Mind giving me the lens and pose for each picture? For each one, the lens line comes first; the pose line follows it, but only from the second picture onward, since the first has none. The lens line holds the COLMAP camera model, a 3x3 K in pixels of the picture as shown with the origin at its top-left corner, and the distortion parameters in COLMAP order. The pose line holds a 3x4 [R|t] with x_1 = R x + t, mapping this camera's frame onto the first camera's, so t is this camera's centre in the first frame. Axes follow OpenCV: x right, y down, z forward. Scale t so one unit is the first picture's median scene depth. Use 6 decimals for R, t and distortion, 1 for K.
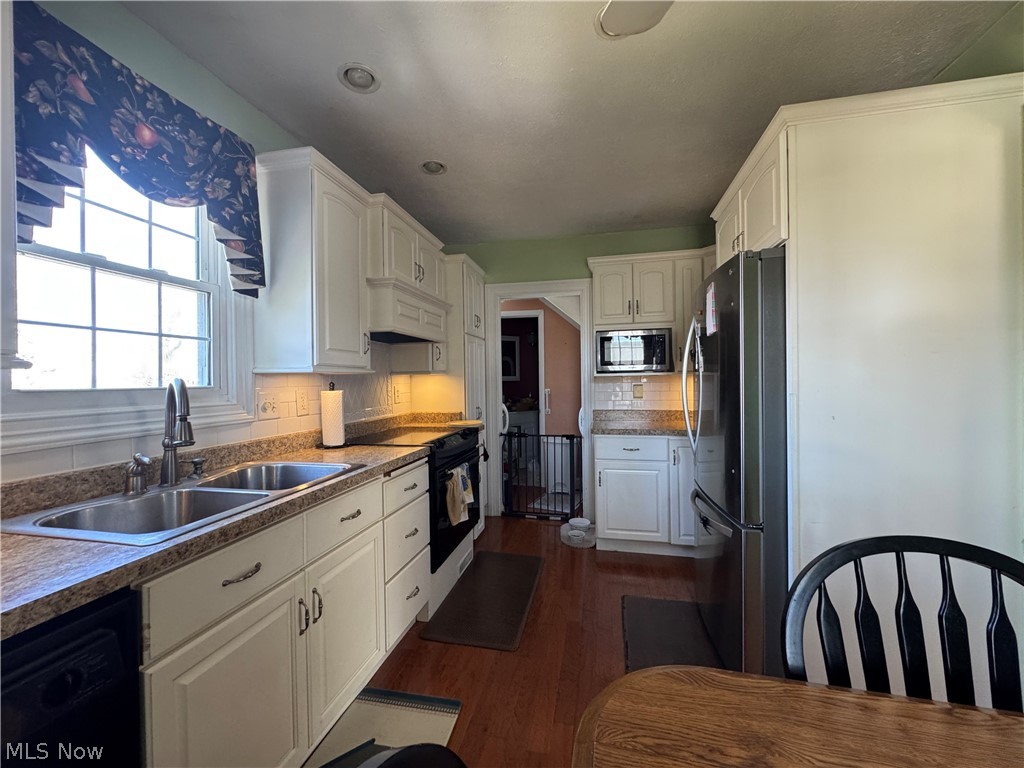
lens RADIAL K [[408.2, 0, 512.0], [0, 408.2, 384.0], [0, 0, 1]] dist [-0.003014, -0.000420]
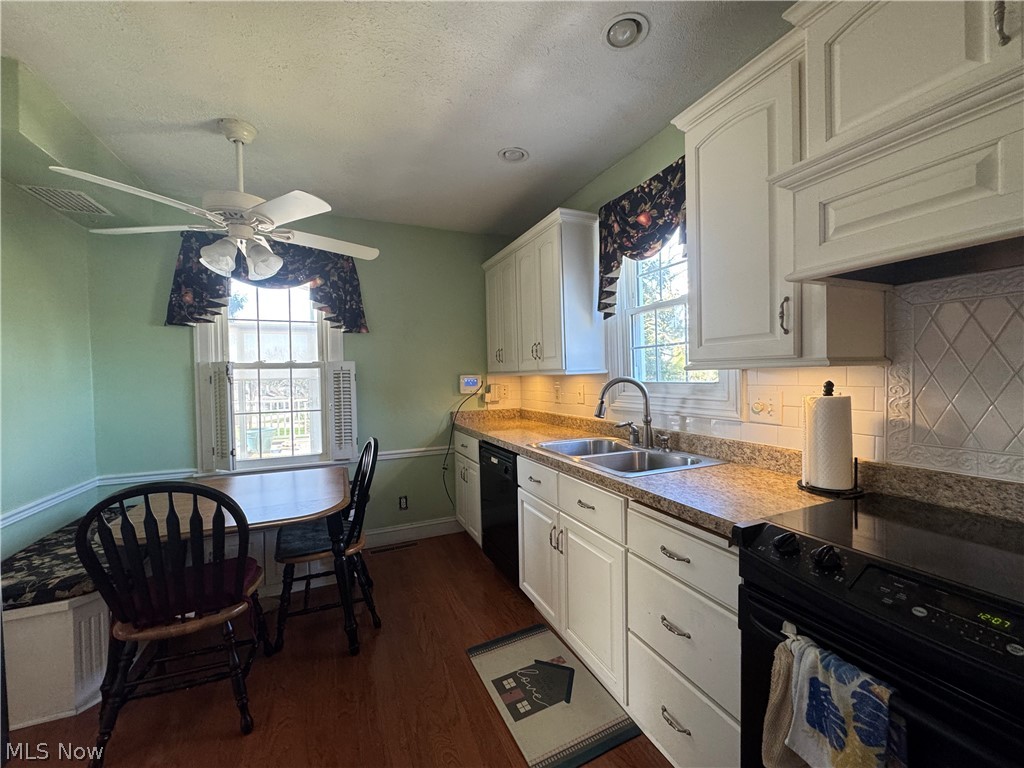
lens RADIAL K [[408.2, 0, 512.0], [0, 408.2, 384.0], [0, 0, 1]] dist [-0.003014, -0.000420]
pose [[-0.802878, 0.044480, -0.594482, 0.419950], [0.027869, 0.998923, 0.037102, -0.053072], [0.595492, 0.013221, -0.803253, 1.809949]]
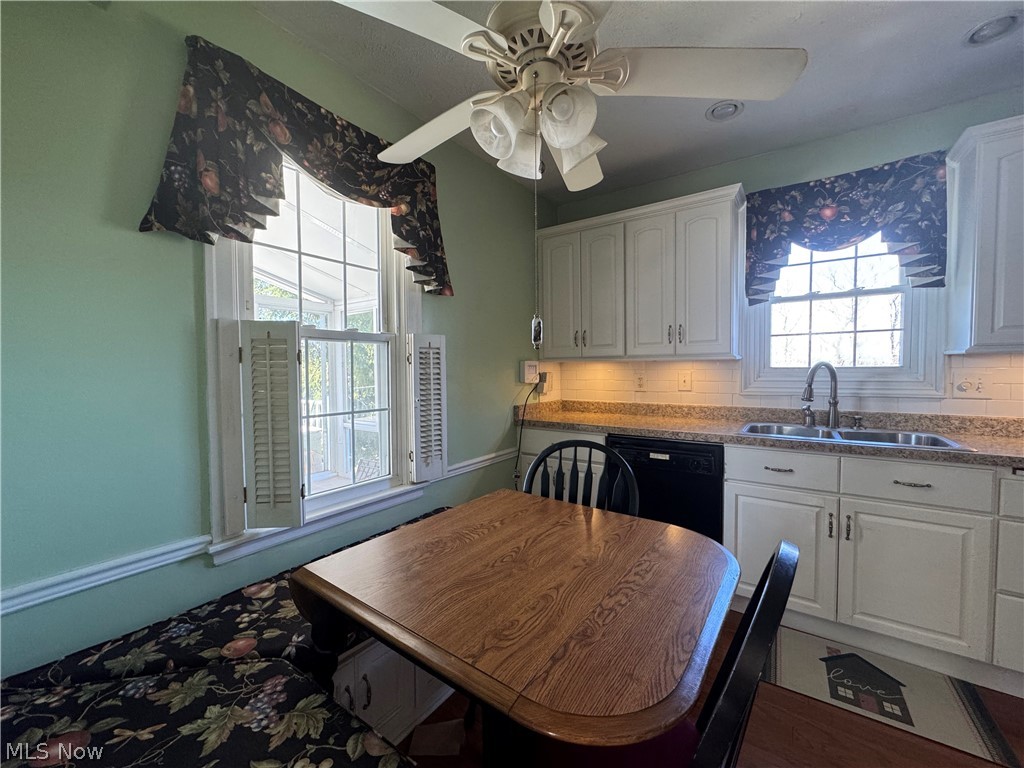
lens RADIAL K [[408.2, 0, 512.0], [0, 408.2, 384.0], [0, 0, 1]] dist [-0.003014, -0.000420]
pose [[-0.381893, 0.053301, -0.922668, 1.059429], [0.007551, 0.998482, 0.054555, -0.020151], [0.924176, 0.013867, -0.381716, 0.420637]]
